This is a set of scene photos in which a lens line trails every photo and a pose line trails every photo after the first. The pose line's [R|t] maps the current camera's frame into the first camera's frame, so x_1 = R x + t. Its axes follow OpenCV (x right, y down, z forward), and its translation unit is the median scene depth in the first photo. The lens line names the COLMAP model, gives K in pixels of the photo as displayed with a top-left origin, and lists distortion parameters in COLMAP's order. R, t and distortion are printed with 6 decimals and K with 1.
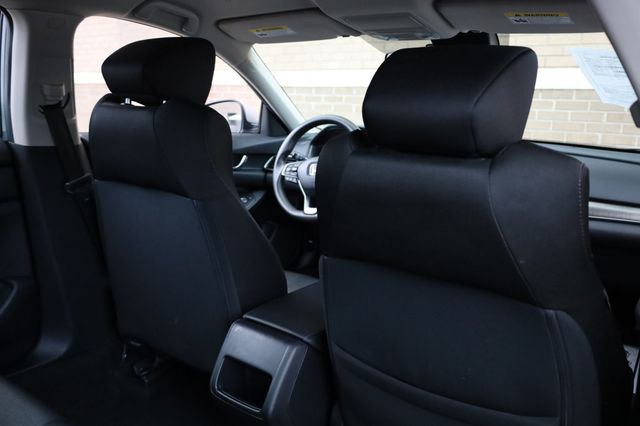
lens RADIAL K [[550.7, 0, 320.0], [0, 550.7, 213.0], [0, 0, 1]] dist [-0.040489, 0.006302]
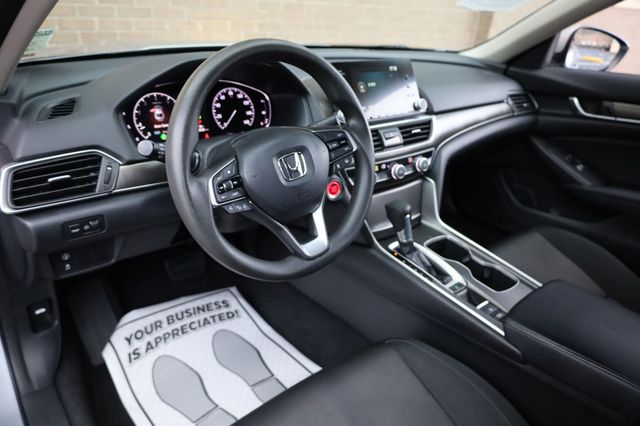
lens RADIAL K [[455.7, 0, 320.0], [0, 455.7, 213.0], [0, 0, 1]] dist [-0.002556, -0.001297]
pose [[0.224433, -0.427233, 0.875843, -0.436125], [0.148979, 0.903249, 0.402426, -0.237239], [-0.963034, 0.040164, 0.266368, 1.066069]]
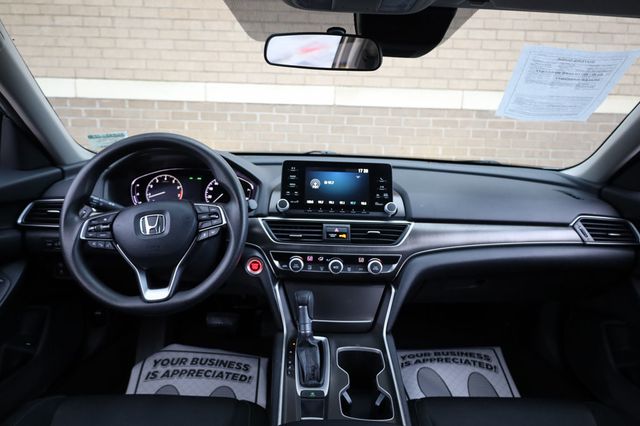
lens RADIAL K [[437.3, 0, 320.0], [0, 437.3, 213.0], [0, 0, 1]] dist [0.000620, 0.002631]
pose [[0.786837, -0.124741, 0.604423, -0.183806], [0.114871, 0.991848, 0.055160, -0.117486], [-0.606376, 0.026029, 0.794752, 0.618197]]
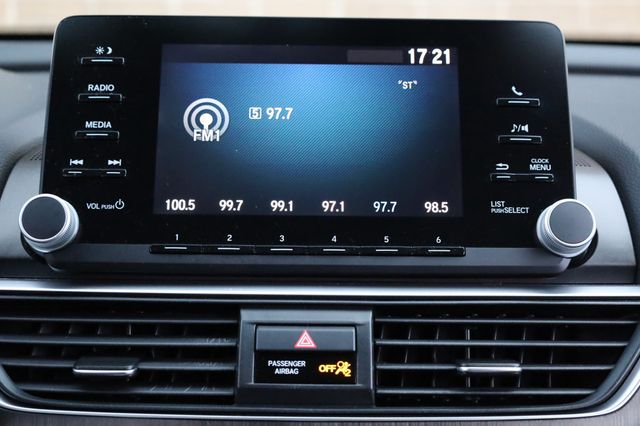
lens RADIAL K [[1079.6, 0, 320.0], [0, 1079.6, 213.0], [0, 0, 1]] dist [-0.029255, -0.012106]
pose [[0.793385, -0.118679, 0.597039, 0.046876], [0.134757, 0.990718, 0.017860, -0.096185], [-0.593617, 0.066285, 0.802014, 0.862514]]
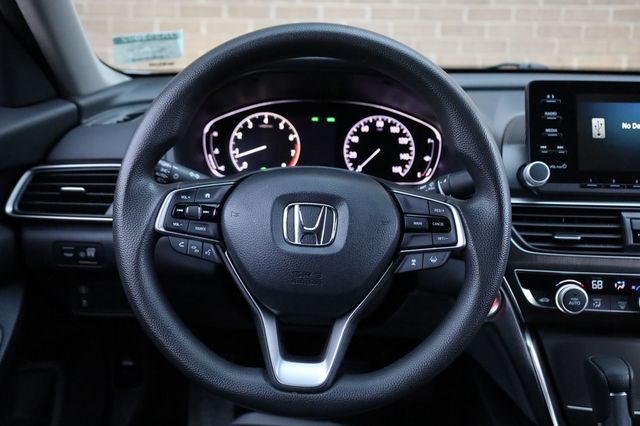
lens RADIAL K [[651.6, 0, 320.0], [0, 651.6, 213.0], [0, 0, 1]] dist [0.009217, -0.006597]
pose [[0.818136, -0.172113, 0.548663, -0.225521], [0.124588, 0.984546, 0.123070, -0.150936], [-0.561366, -0.032331, 0.826936, 0.878812]]
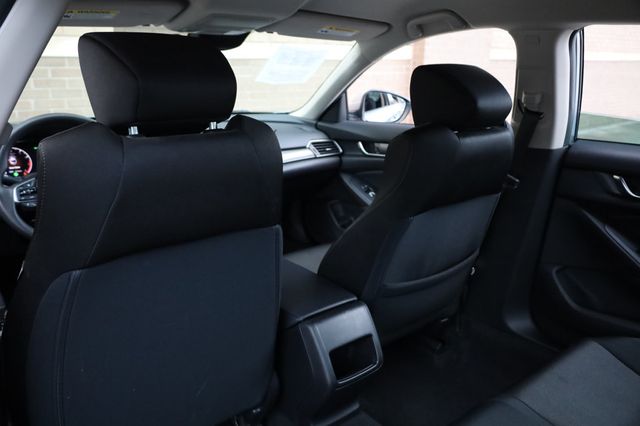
lens RADIAL K [[510.0, 0, 320.0], [0, 510.0, 213.0], [0, 0, 1]] dist [-0.002031, 0.001455]
pose [[0.215958, -0.295602, 0.930581, -0.777049], [0.194550, 0.946988, 0.255665, -0.190788], [-0.956824, 0.125832, 0.262019, 0.563087]]
